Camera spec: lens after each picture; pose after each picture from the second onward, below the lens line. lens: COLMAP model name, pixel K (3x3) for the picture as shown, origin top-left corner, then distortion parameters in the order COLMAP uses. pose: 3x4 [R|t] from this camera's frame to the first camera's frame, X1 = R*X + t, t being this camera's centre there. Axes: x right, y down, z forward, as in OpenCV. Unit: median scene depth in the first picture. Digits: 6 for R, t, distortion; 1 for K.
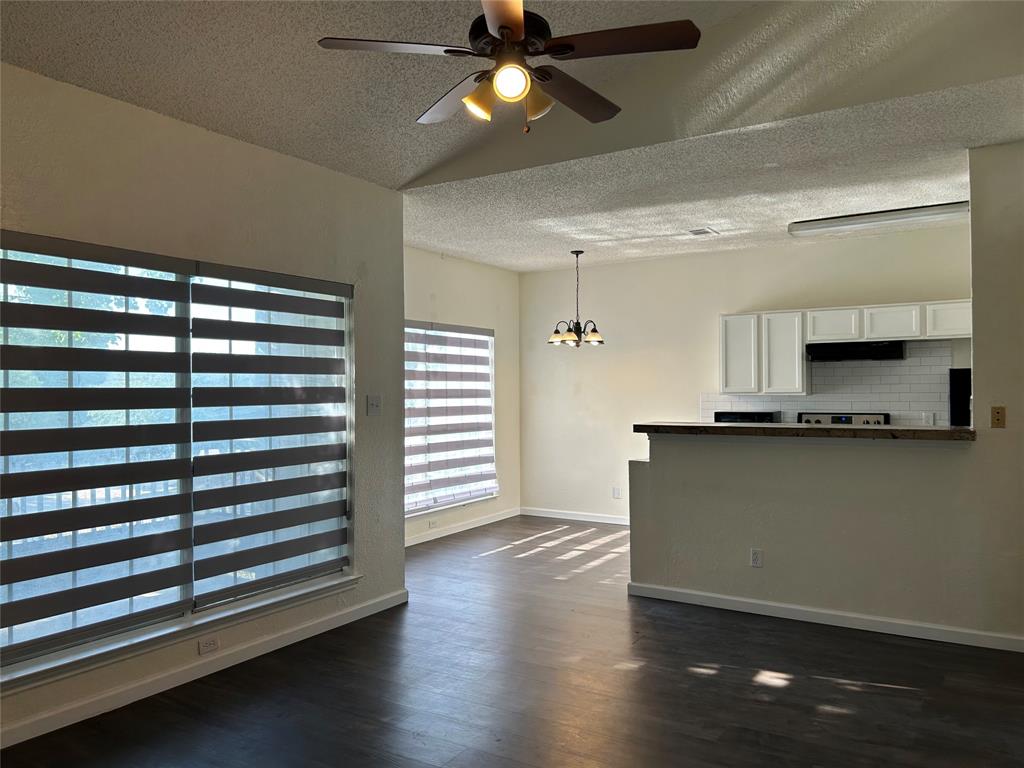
lens RADIAL K [[770.4, 0, 509.4], [0, 770.4, 386.4], [0, 0, 1]] dist [0.062954, -0.082125]
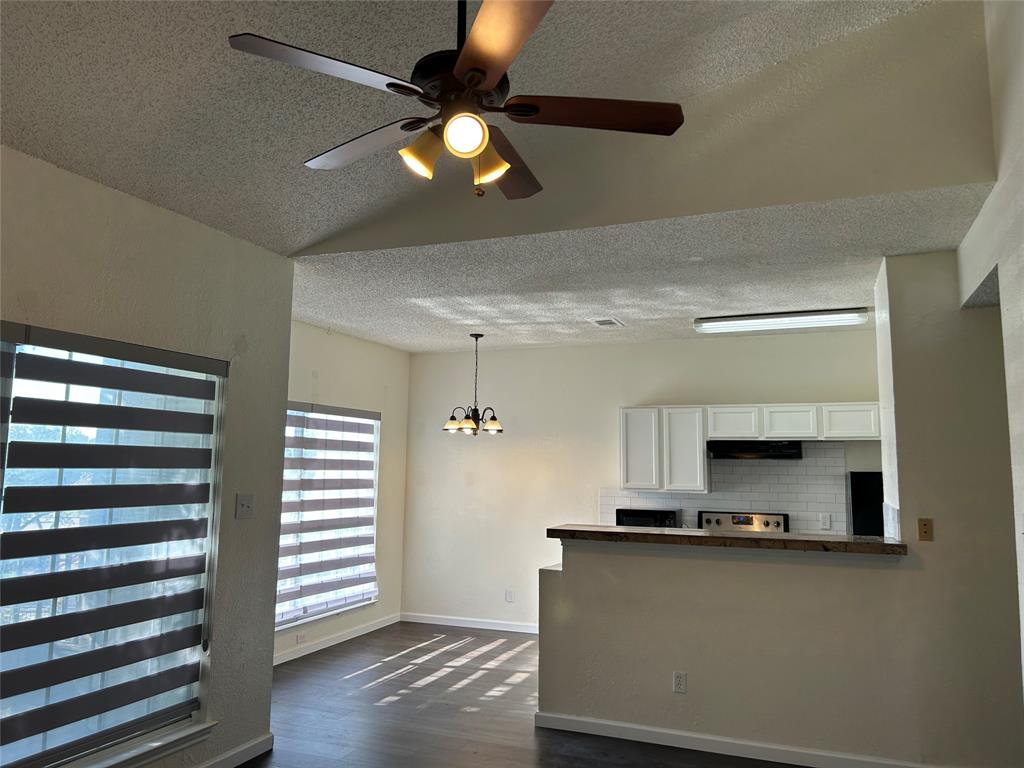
lens RADIAL K [[774.0, 0, 520.8], [0, 774.0, 377.5], [0, 0, 1]] dist [0.063370, -0.068333]
pose [[0.982523, 0.041332, 0.181492, -0.039176], [-0.020454, 0.993105, -0.115431, -0.020104], [-0.185011, 0.109702, 0.976594, 0.100440]]
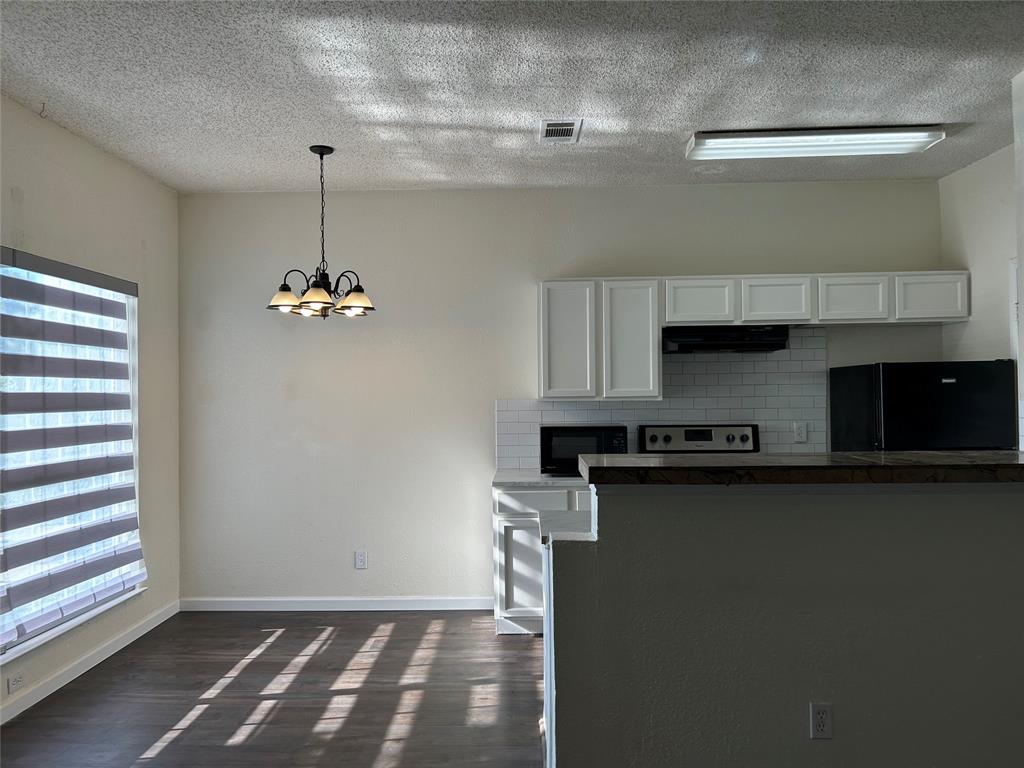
lens RADIAL K [[775.1, 0, 512.0], [0, 775.1, 384.0], [0, 0, 1]] dist [0.066384, -0.077467]
pose [[0.865009, 0.004124, 0.501739, -0.107971], [0.001245, 0.999945, -0.010366, 0.004961], [-0.501754, 0.009591, 0.864957, 0.607058]]
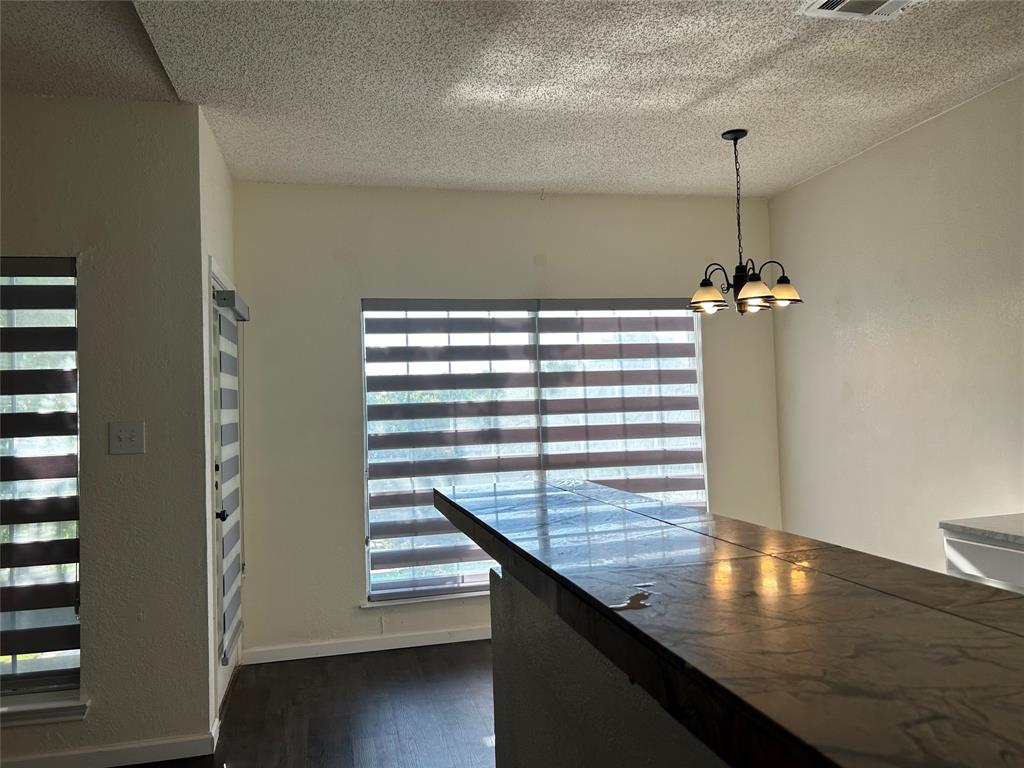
lens RADIAL K [[774.0, 0, 520.8], [0, 774.0, 377.5], [0, 0, 1]] dist [0.063370, -0.068333]
pose [[0.709130, -0.039115, -0.703991, 0.488694], [0.031076, 0.999224, -0.024215, -0.000380], [0.704392, -0.004705, 0.709795, 0.720535]]
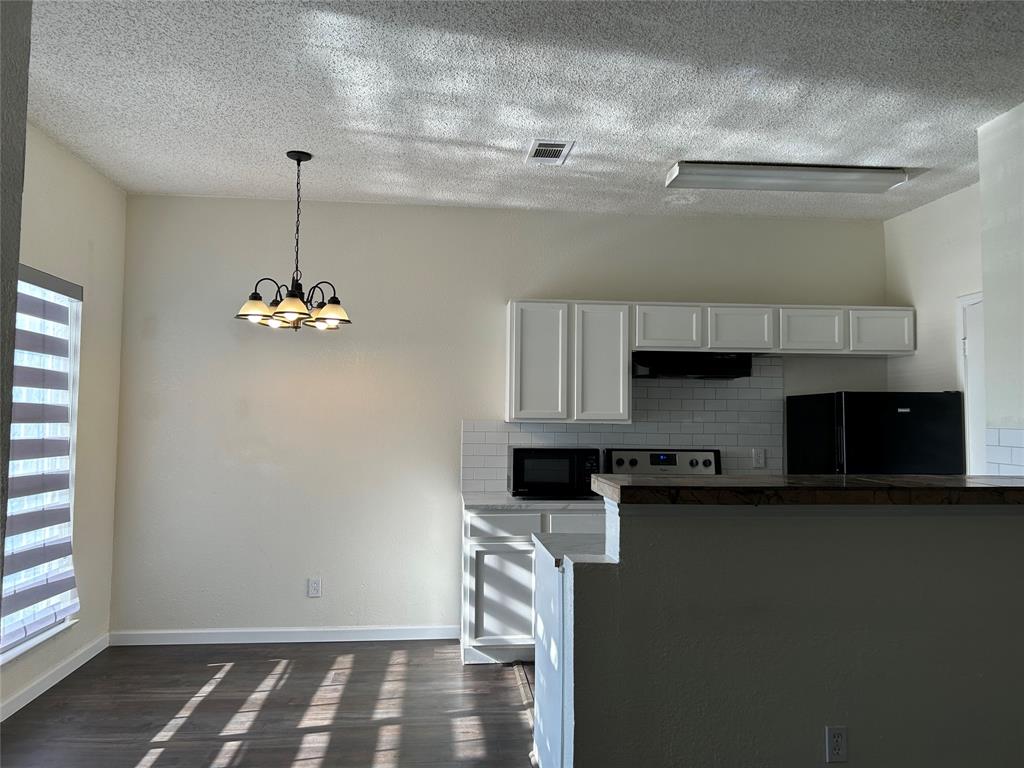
lens RADIAL K [[774.0, 0, 520.8], [0, 774.0, 377.5], [0, 0, 1]] dist [0.063370, -0.068333]
pose [[0.794589, 0.047662, 0.605274, -0.156890], [-0.018657, 0.998360, -0.054123, 0.012018], [-0.606861, 0.031713, 0.794175, 0.658446]]
